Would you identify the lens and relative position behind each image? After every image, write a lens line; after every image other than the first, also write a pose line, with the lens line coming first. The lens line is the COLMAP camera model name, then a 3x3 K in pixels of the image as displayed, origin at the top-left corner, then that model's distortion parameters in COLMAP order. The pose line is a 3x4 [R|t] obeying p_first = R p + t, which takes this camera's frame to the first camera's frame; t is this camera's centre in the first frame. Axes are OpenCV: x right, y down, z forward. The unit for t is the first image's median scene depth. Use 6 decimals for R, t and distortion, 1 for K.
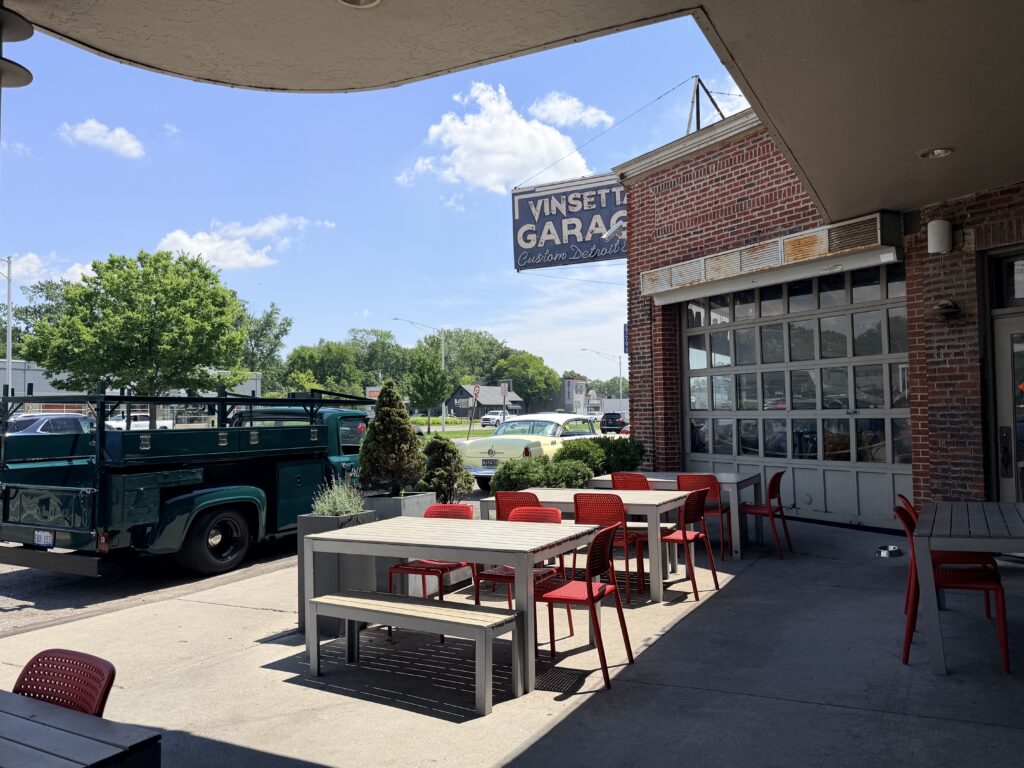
lens RADIAL K [[795.8, 0, 515.0], [0, 795.8, 381.9], [0, 0, 1]] dist [0.178180, -0.316282]
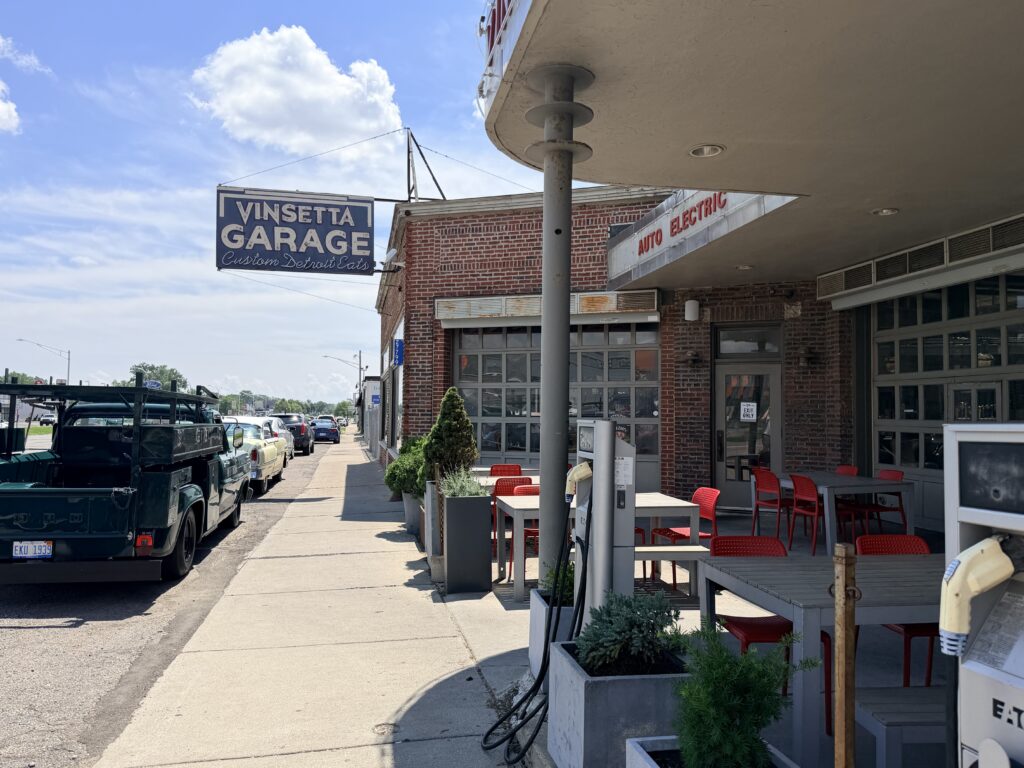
lens RADIAL K [[795.8, 0, 515.0], [0, 795.8, 381.9], [0, 0, 1]] dist [0.178180, -0.316282]
pose [[0.768997, 0.048418, 0.637416, -0.556932], [-0.043697, 0.998777, -0.023149, 0.009176], [-0.637757, -0.010052, 0.770172, 0.009089]]
